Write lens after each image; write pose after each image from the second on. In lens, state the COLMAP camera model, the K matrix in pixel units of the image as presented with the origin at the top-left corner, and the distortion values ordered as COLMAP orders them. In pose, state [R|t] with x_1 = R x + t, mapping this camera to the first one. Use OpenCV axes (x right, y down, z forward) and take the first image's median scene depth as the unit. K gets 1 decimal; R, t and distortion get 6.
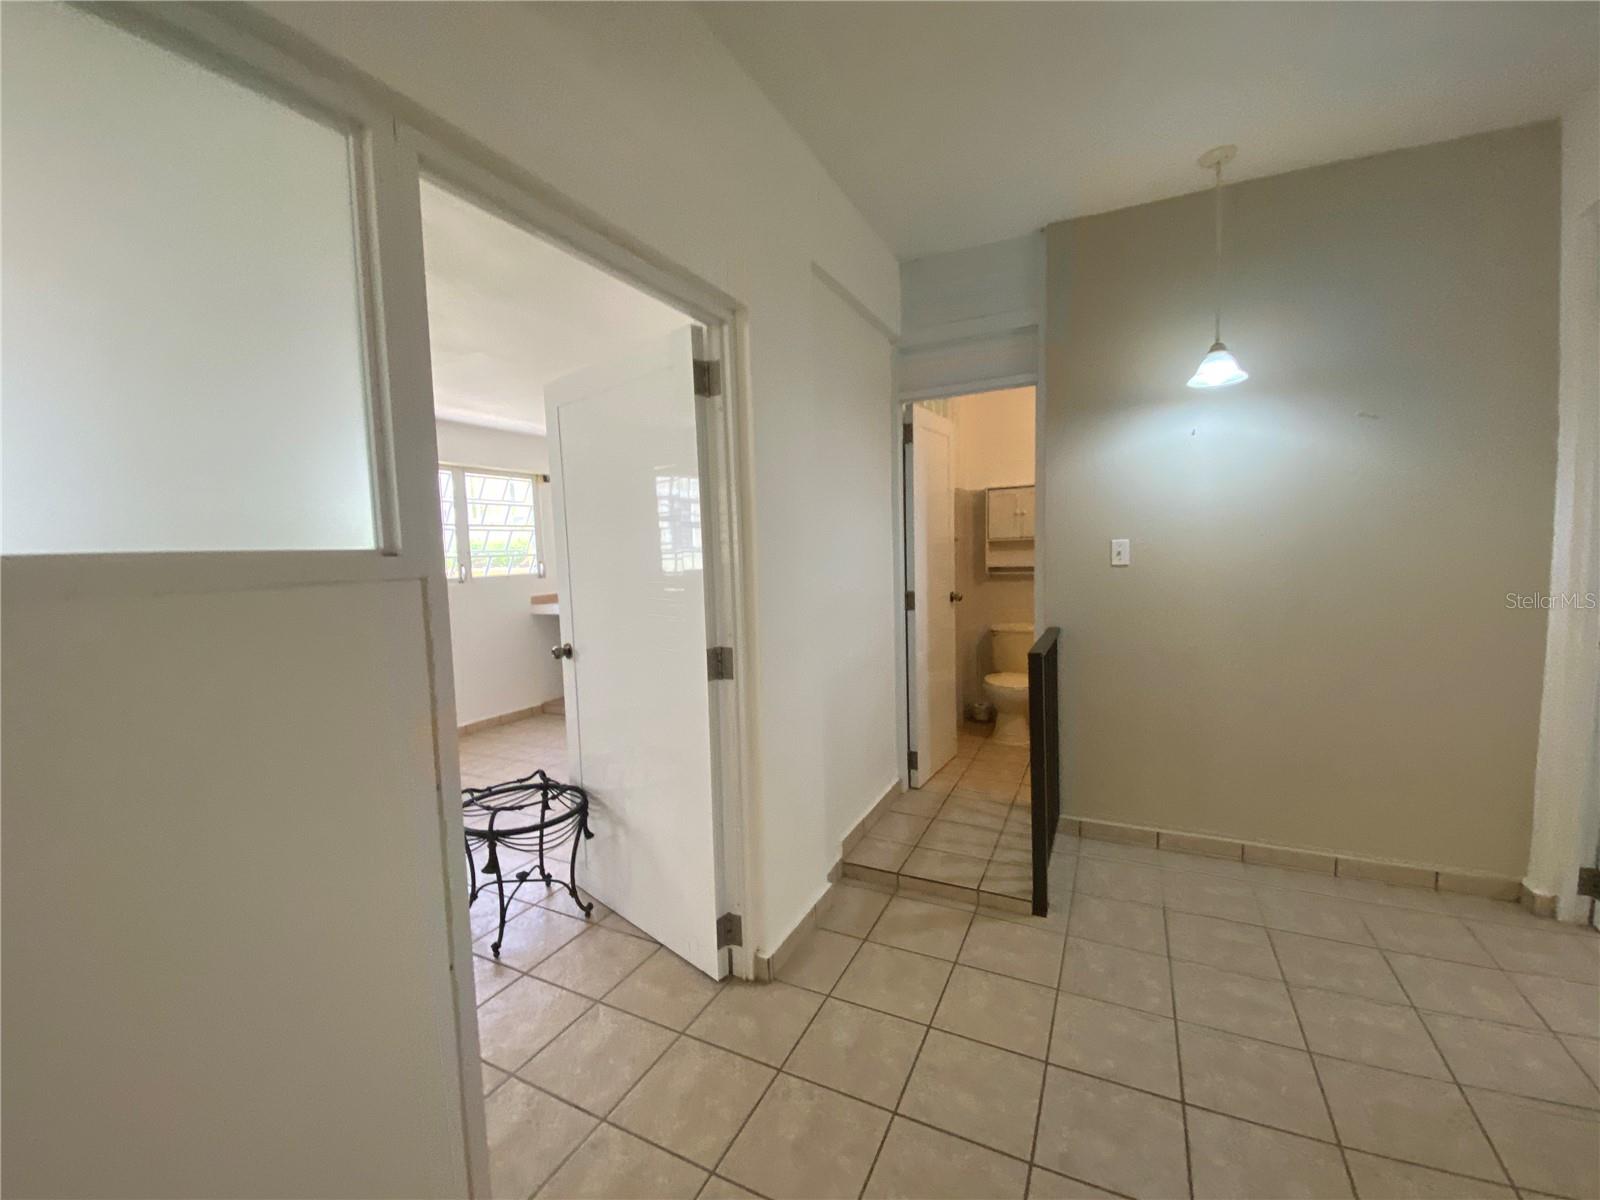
lens RADIAL K [[647.3, 0, 804.6], [0, 647.3, 598.5], [0, 0, 1]] dist [0.026509, -0.022093]
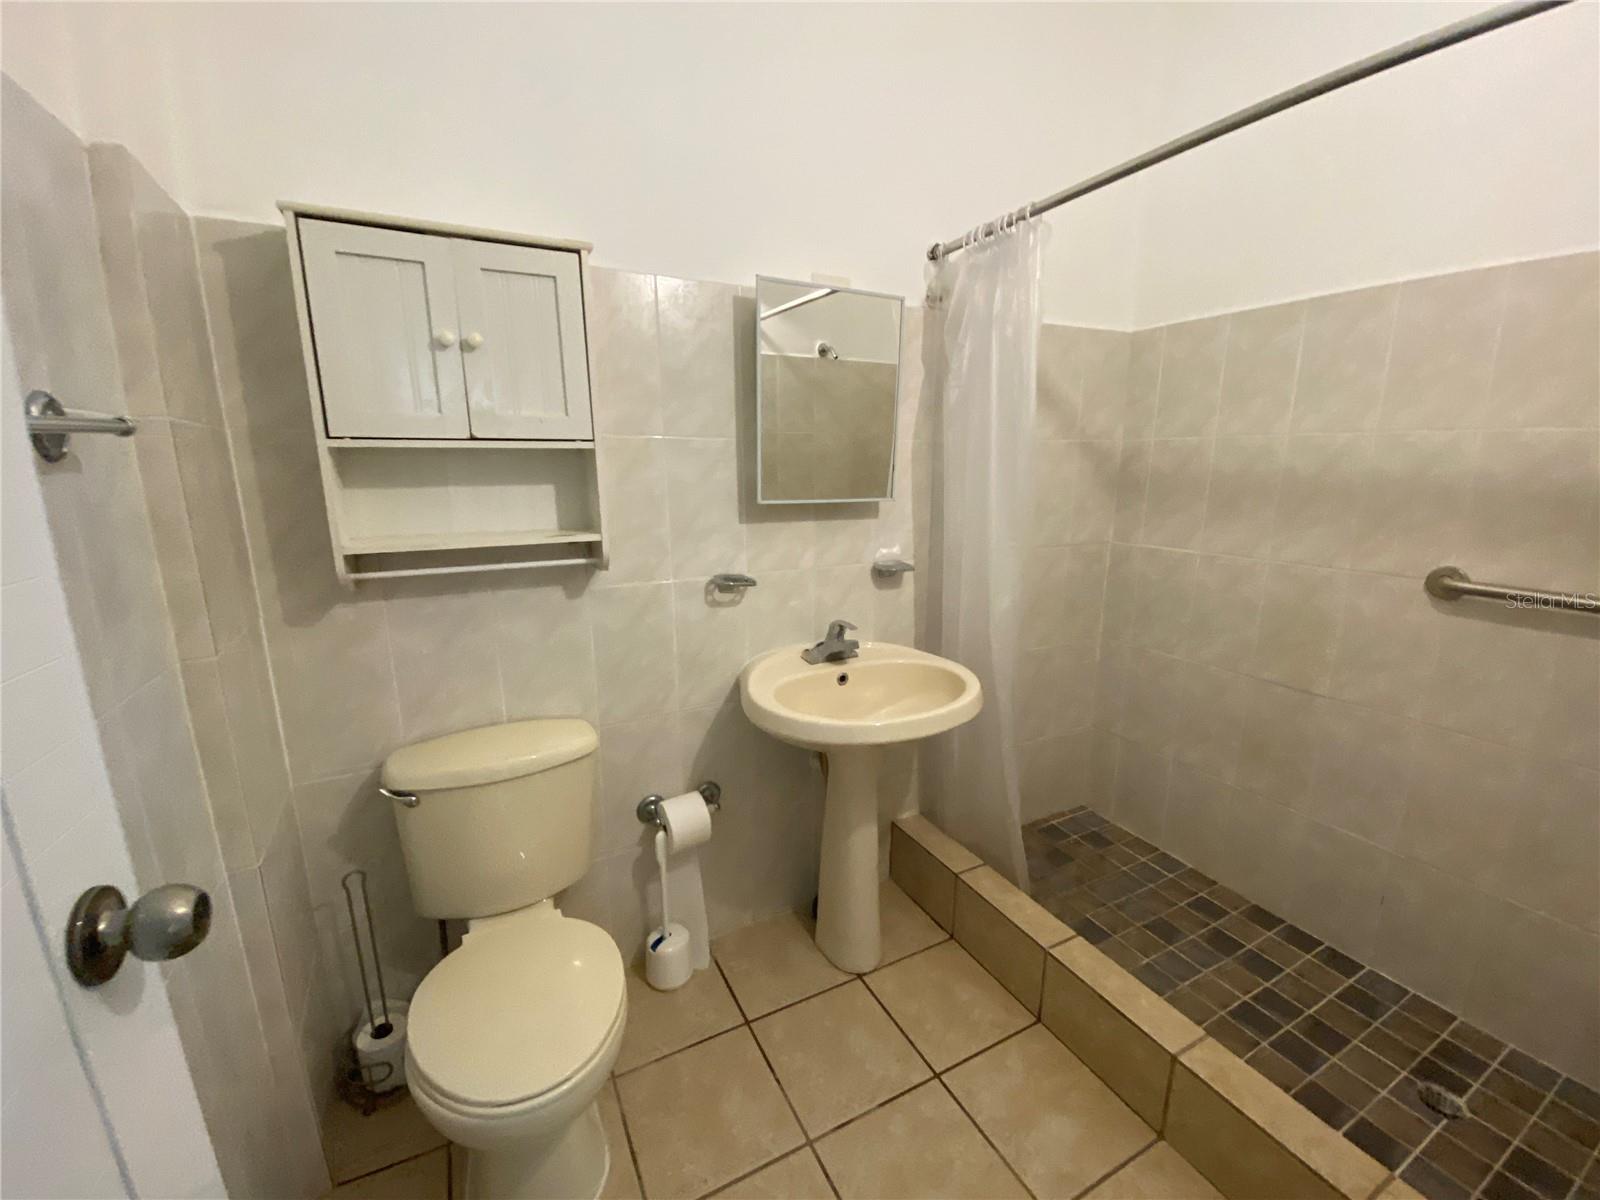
lens RADIAL K [[647.3, 0, 804.6], [0, 647.3, 598.5], [0, 0, 1]] dist [0.026509, -0.022093]
pose [[0.579612, -0.139726, 0.802824, 0.186915], [0.037468, 0.988718, 0.145028, -0.061782], [-0.814031, -0.053980, 0.578308, 0.719759]]
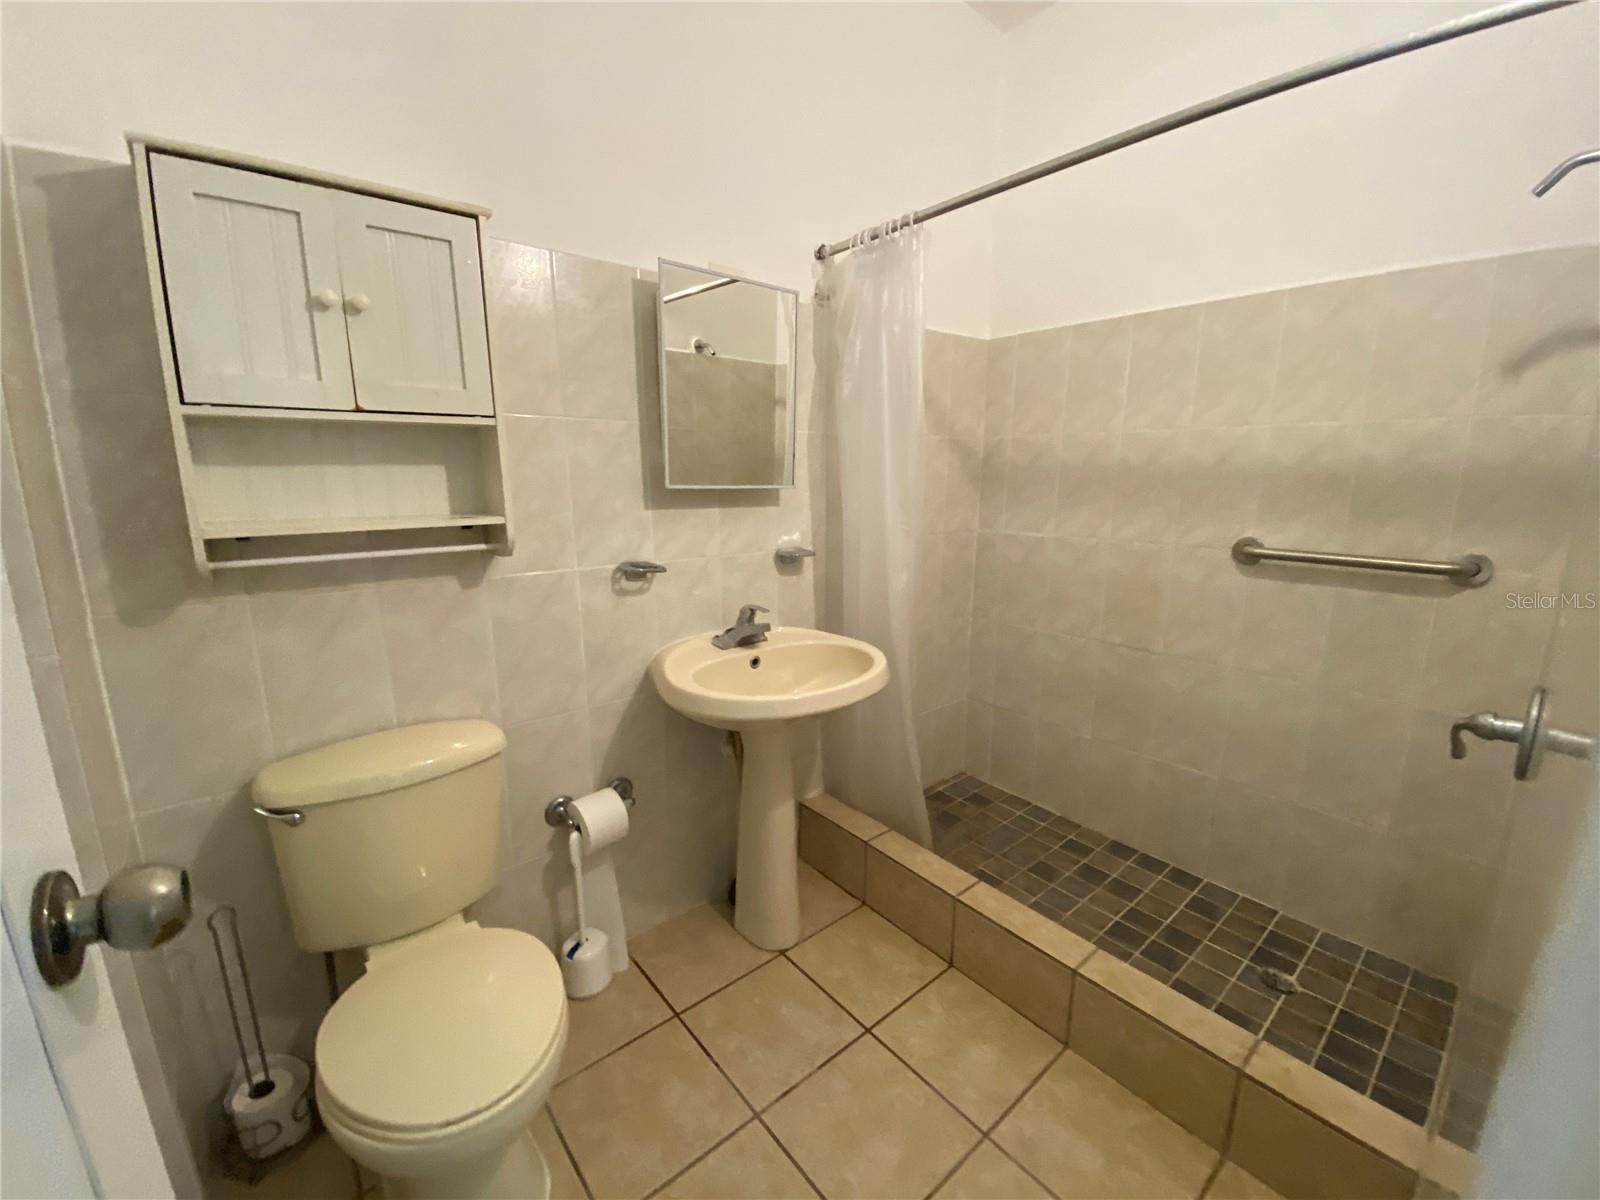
lens RADIAL K [[647.3, 0, 804.6], [0, 647.3, 598.5], [0, 0, 1]] dist [0.026509, -0.022093]
pose [[0.386744, -0.148595, 0.910137, 0.164955], [0.047274, 0.988830, 0.141355, -0.050354], [-0.920975, -0.011643, 0.389448, 0.740436]]
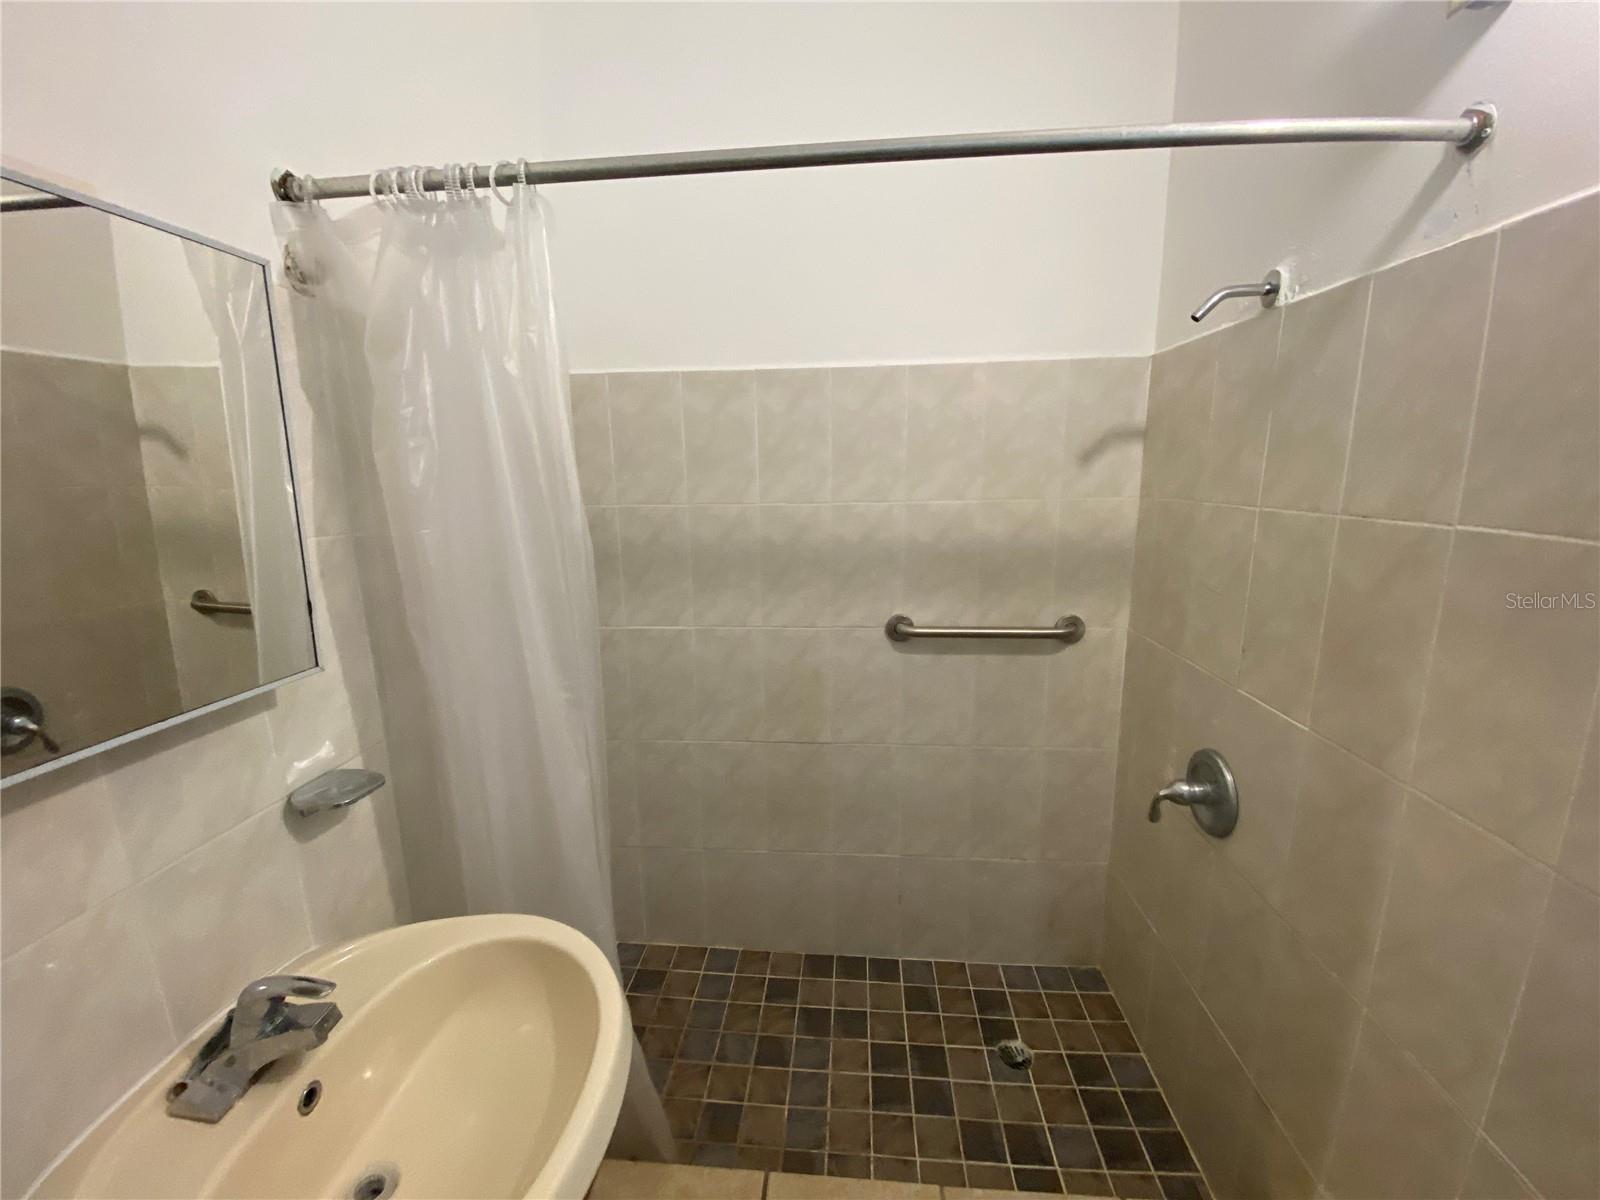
lens RADIAL K [[641.9, 0, 804.5], [0, 641.9, 598.7], [0, 0, 1]] dist [0.034076, -0.028982]
pose [[-0.382211, -0.140176, 0.913382, 0.309446], [0.087223, 0.978542, 0.186675, -0.104419], [-0.919950, 0.151017, -0.361783, 0.836081]]
